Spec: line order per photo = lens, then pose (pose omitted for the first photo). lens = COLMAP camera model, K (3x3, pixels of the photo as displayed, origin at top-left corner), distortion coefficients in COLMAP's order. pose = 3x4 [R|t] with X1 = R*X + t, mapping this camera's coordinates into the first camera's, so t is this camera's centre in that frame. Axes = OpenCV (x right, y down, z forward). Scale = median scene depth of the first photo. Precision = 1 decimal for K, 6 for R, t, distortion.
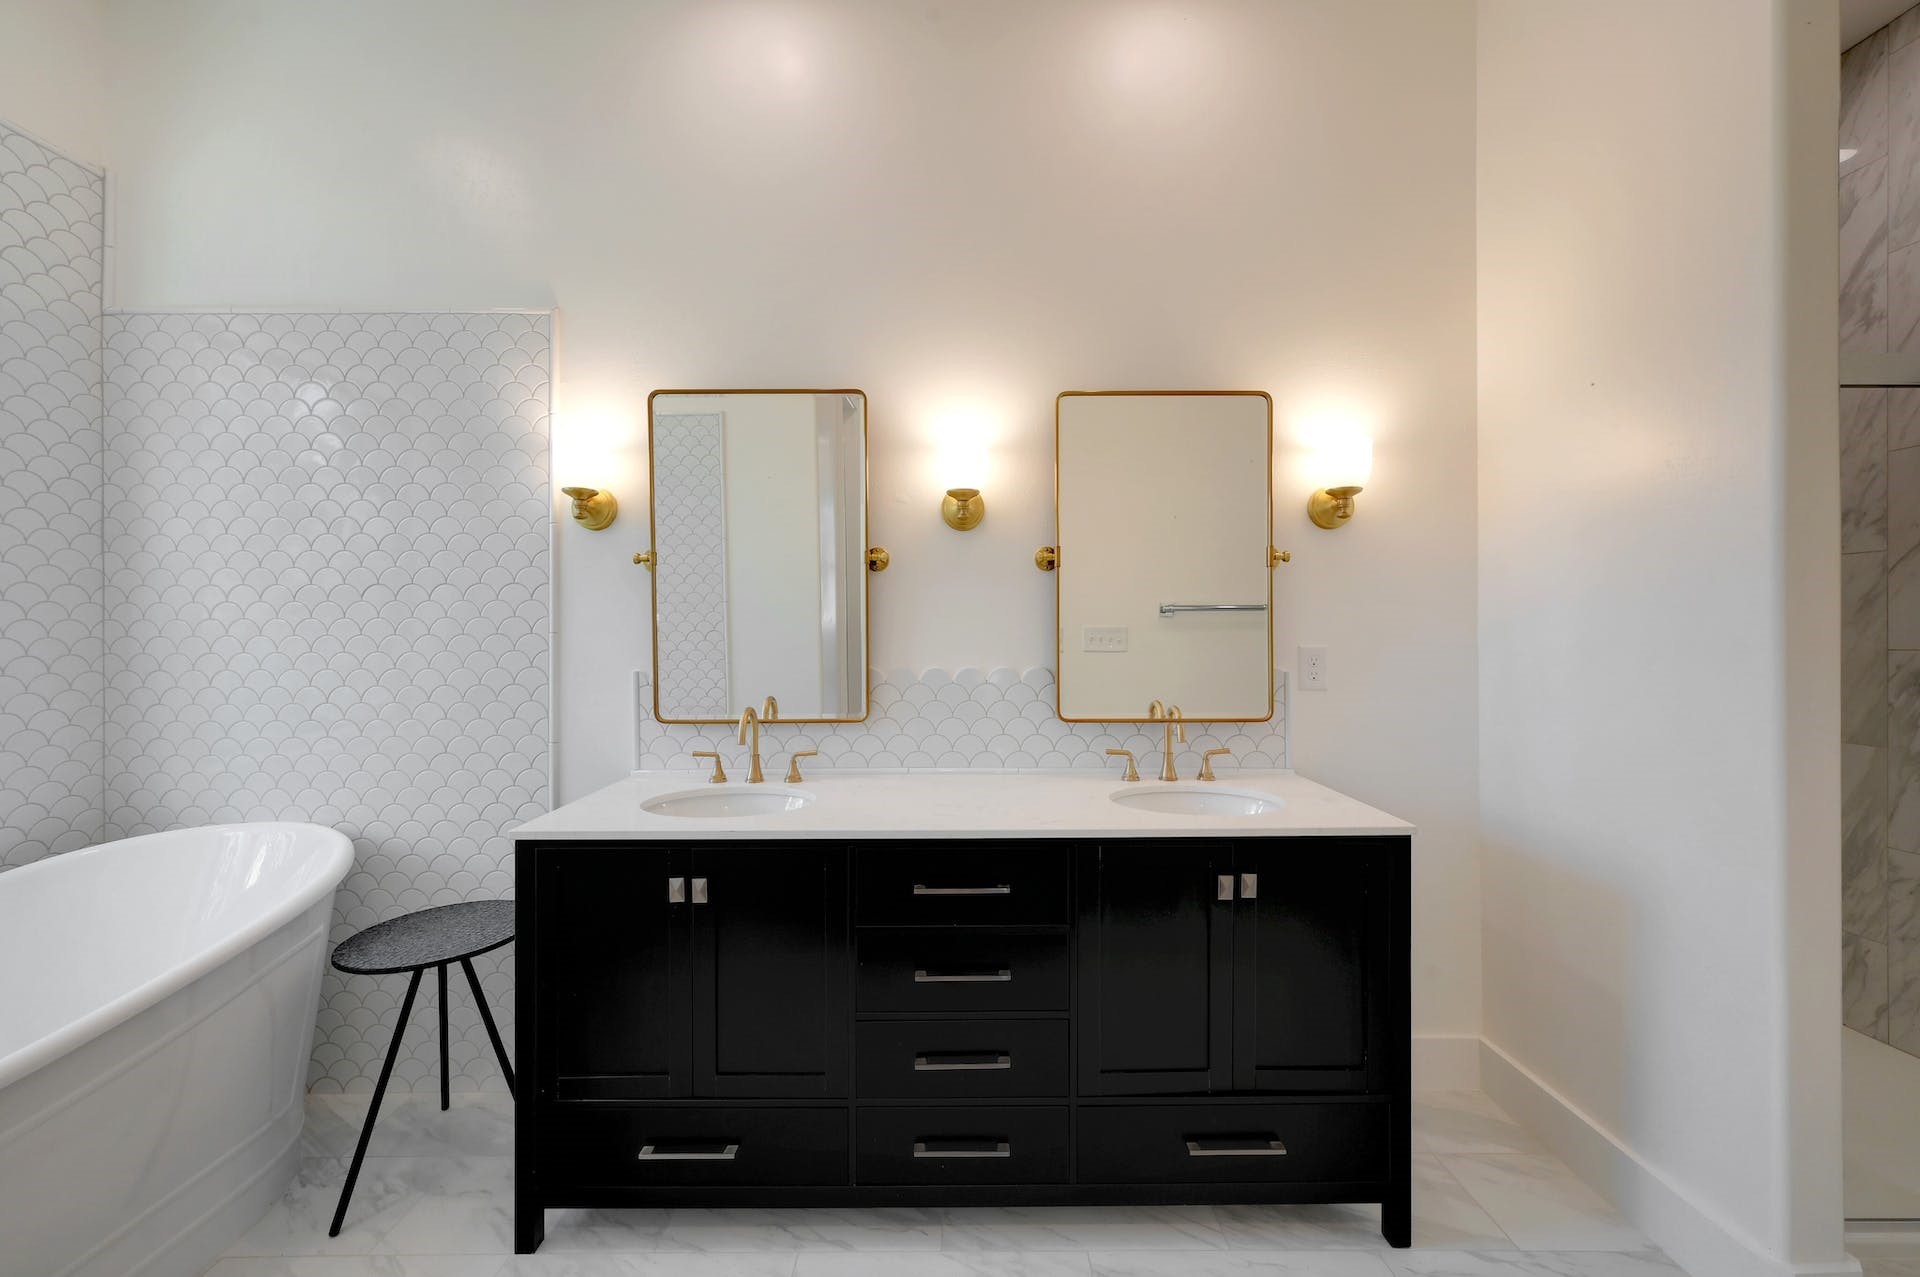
lens RADIAL K [[766.9, 0, 958.2], [0, 766.9, 636.1], [0, 0, 1]] dist [-0.001556, -0.000432]
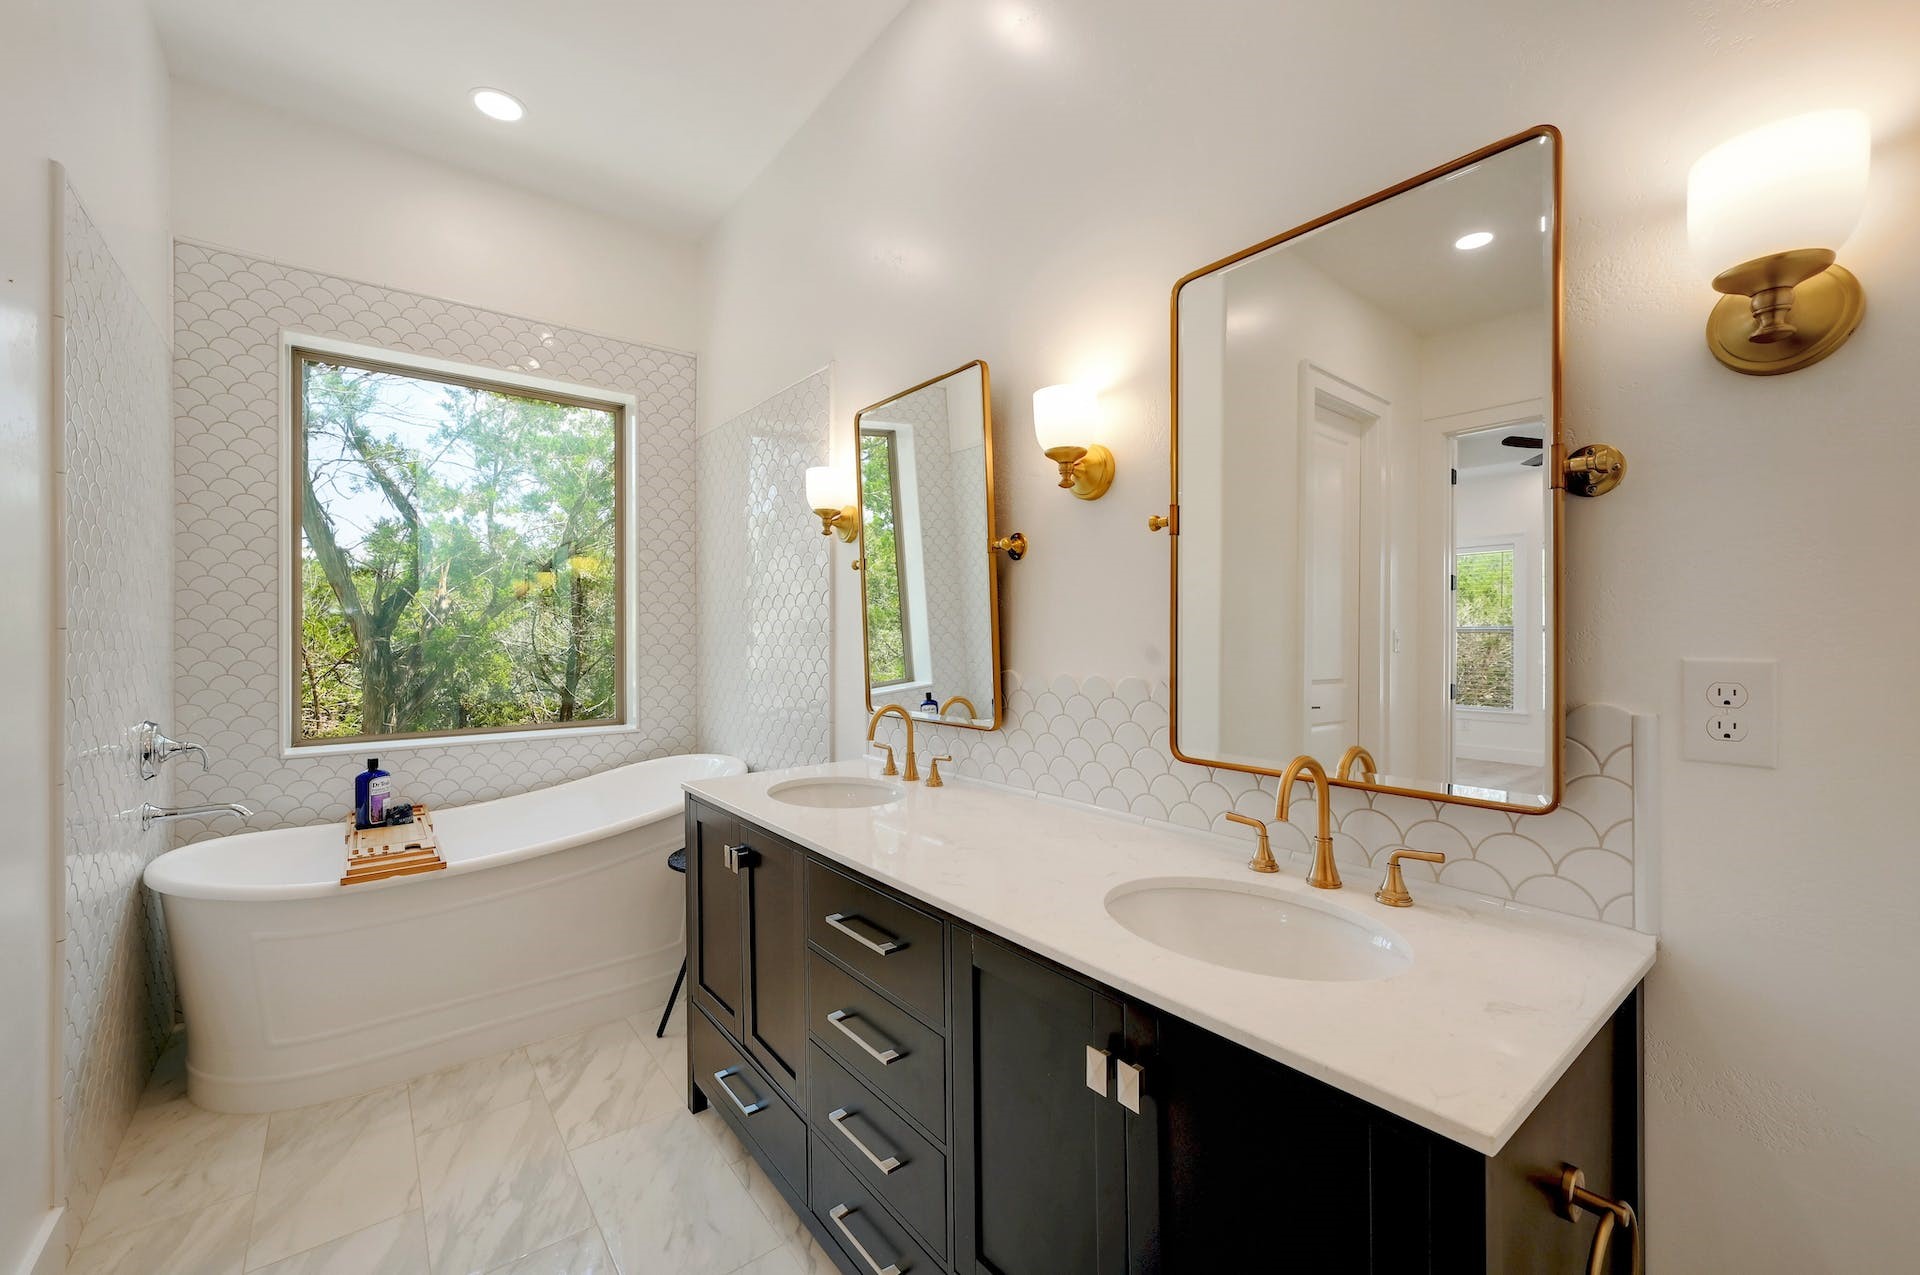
lens RADIAL K [[766.9, 0, 958.2], [0, 766.9, 635.1], [0, 0, 1]] dist [-0.001556, -0.000432]
pose [[0.615232, 0.004013, -0.788336, 0.564707], [-0.006365, 0.999980, 0.000123, 0.001046], [0.788321, 0.004942, 0.615245, 0.429348]]
